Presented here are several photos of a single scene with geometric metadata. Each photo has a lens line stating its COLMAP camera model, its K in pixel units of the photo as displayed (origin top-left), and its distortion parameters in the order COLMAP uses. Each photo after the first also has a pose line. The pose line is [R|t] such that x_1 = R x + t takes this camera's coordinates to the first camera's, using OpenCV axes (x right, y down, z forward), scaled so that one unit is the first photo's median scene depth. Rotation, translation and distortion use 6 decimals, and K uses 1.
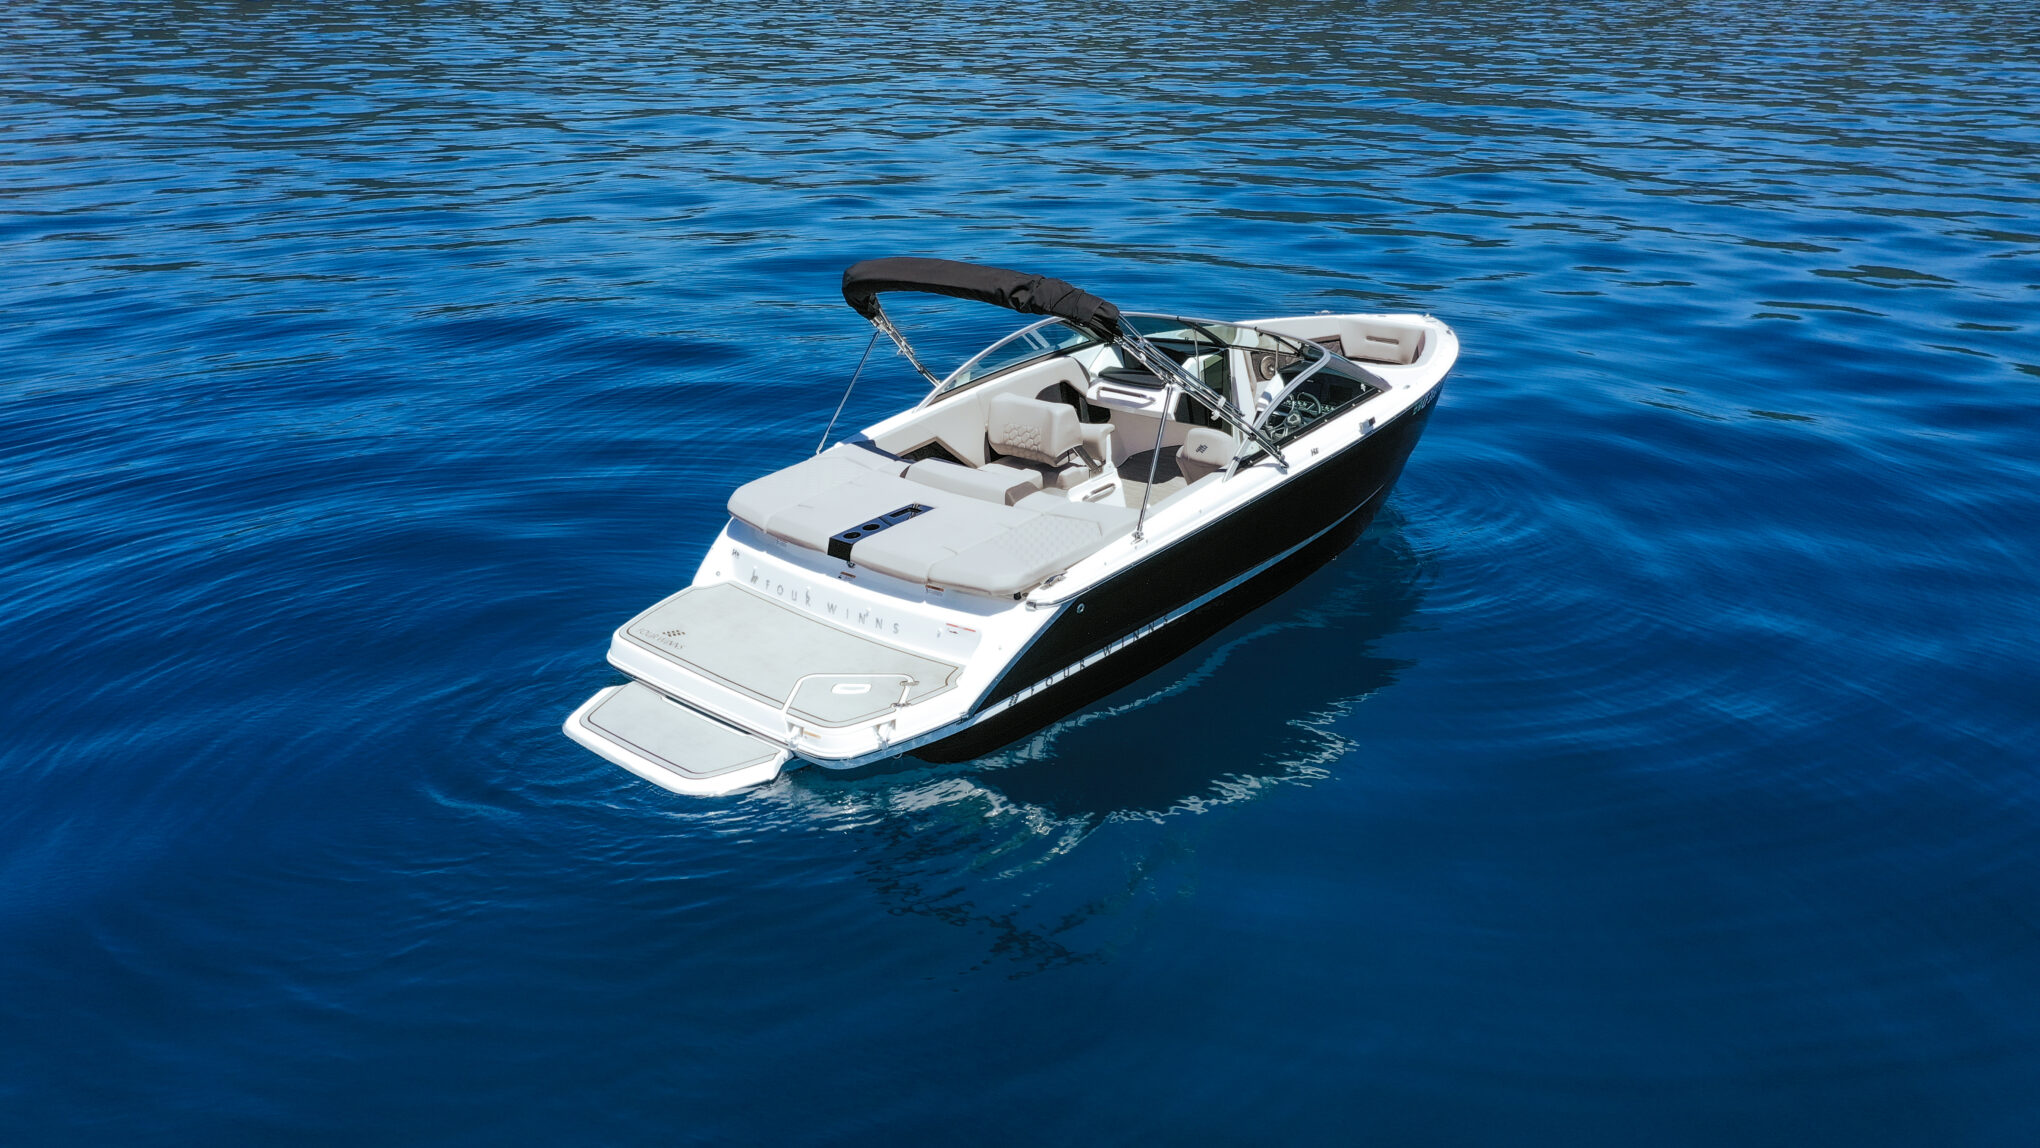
lens RADIAL K [[1552.4, 0, 1020.0], [0, 1552.4, 574.0], [0, 0, 1]] dist [-0.000810, 0.000429]
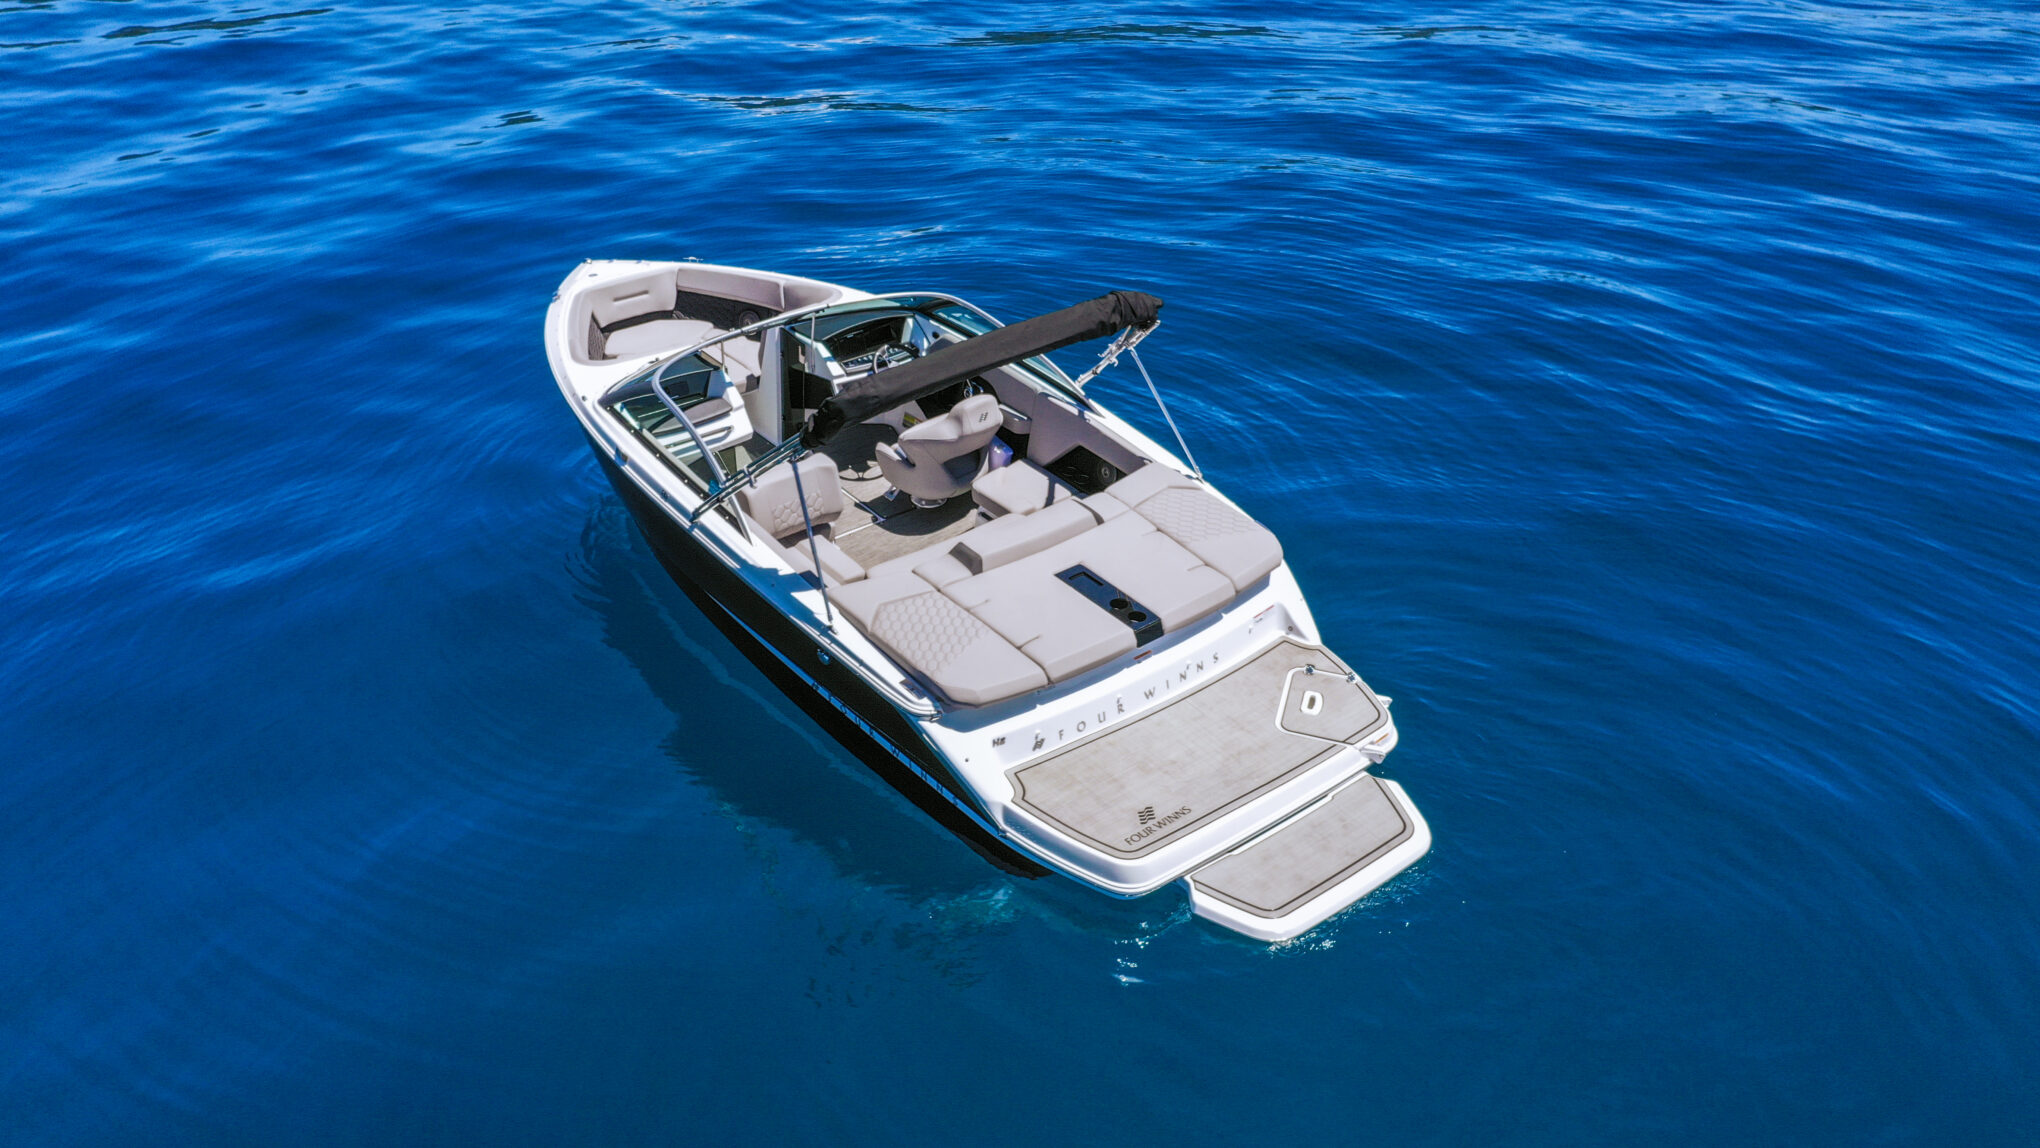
lens RADIAL K [[1552.4, 0, 1020.0], [0, 1552.4, 574.0], [0, 0, 1]] dist [-0.000810, 0.000429]
pose [[0.149786, -0.480403, 0.864163, -0.919733], [0.335157, 0.846946, 0.412739, -0.460837], [-0.930180, 0.227807, 0.287871, 0.779735]]
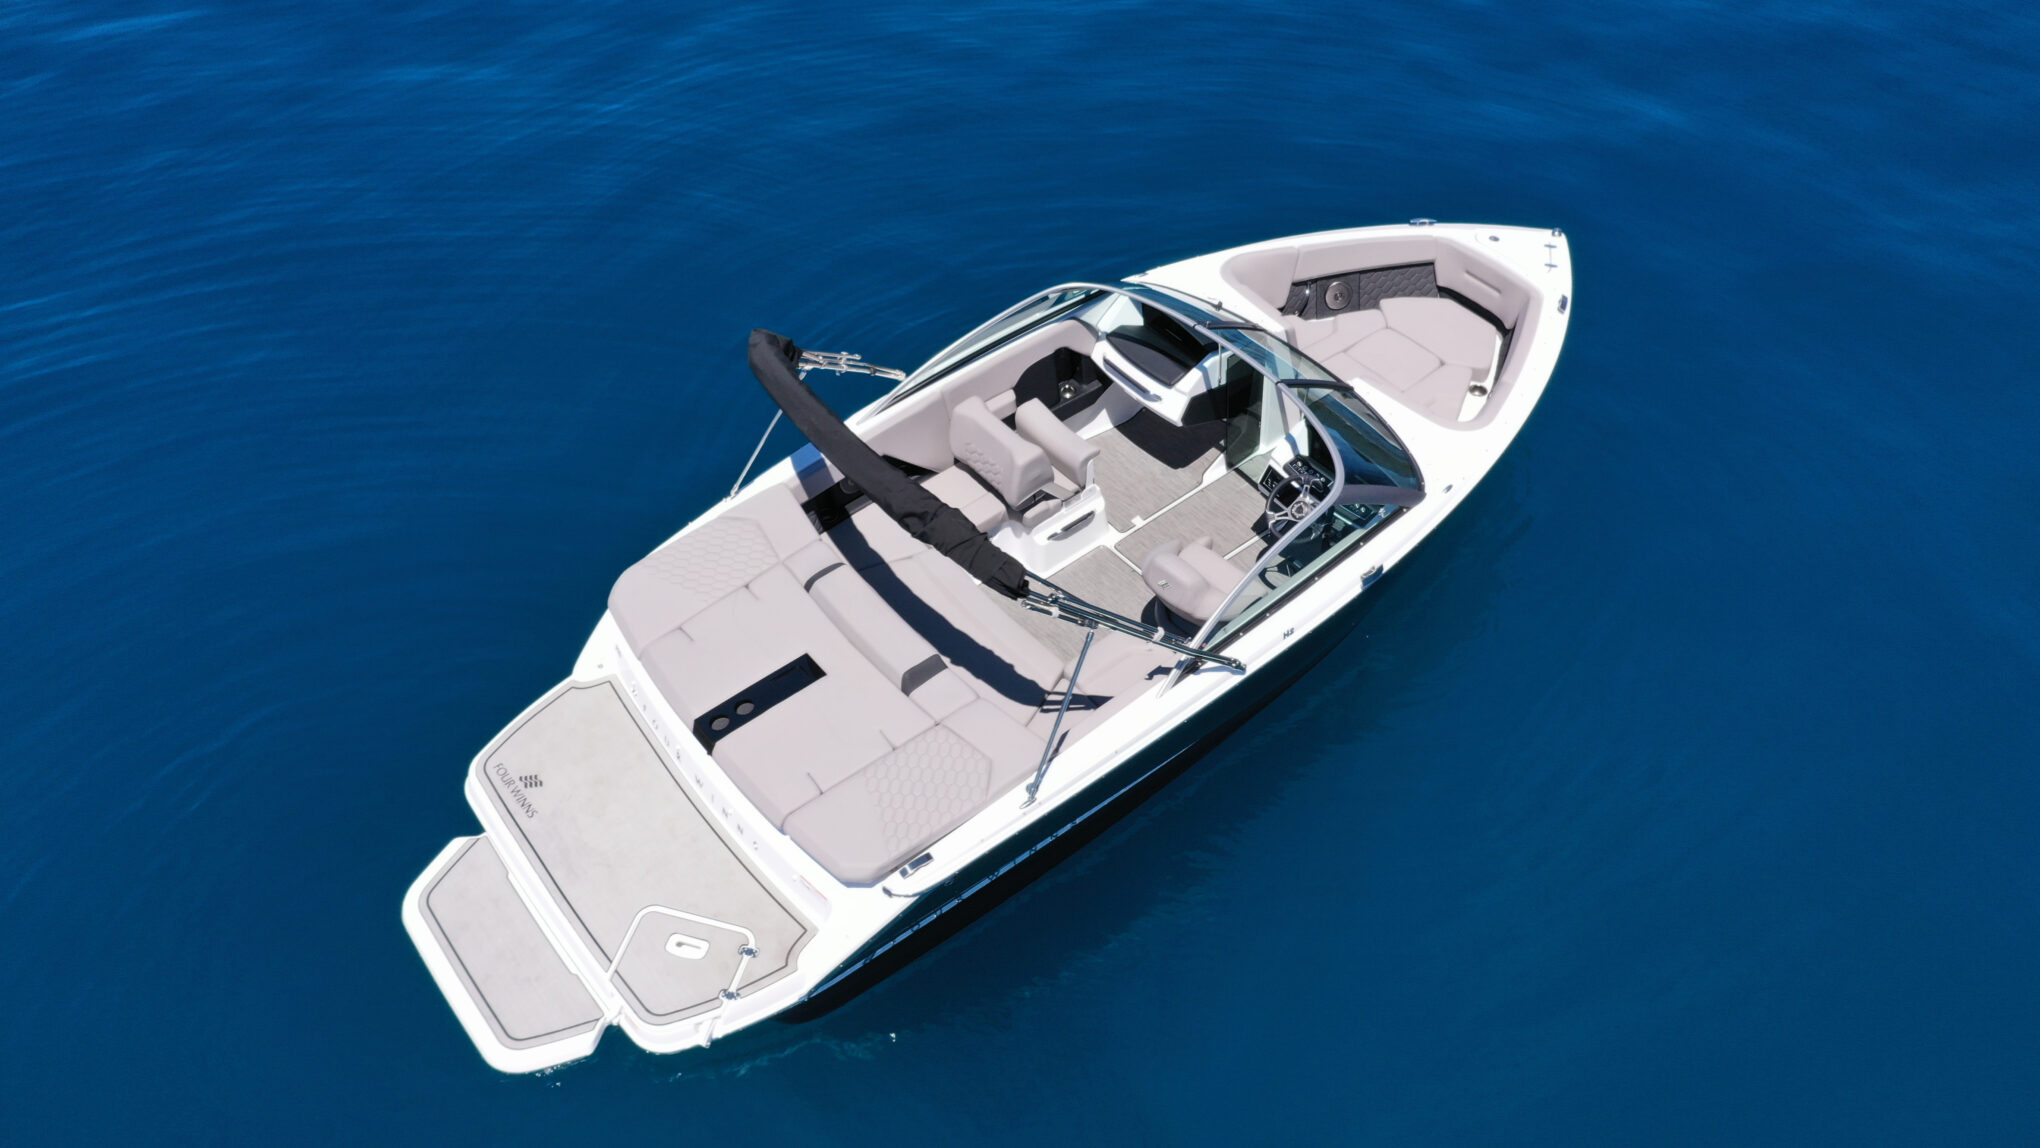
lens RADIAL K [[1552.4, 0, 1020.0], [0, 1552.4, 574.0], [0, 0, 1]] dist [-0.000810, 0.000429]
pose [[0.987853, 0.129363, -0.086092, 0.123342], [-0.081856, 0.904138, 0.419325, -0.476515], [0.132084, -0.407185, 0.903745, 0.262292]]
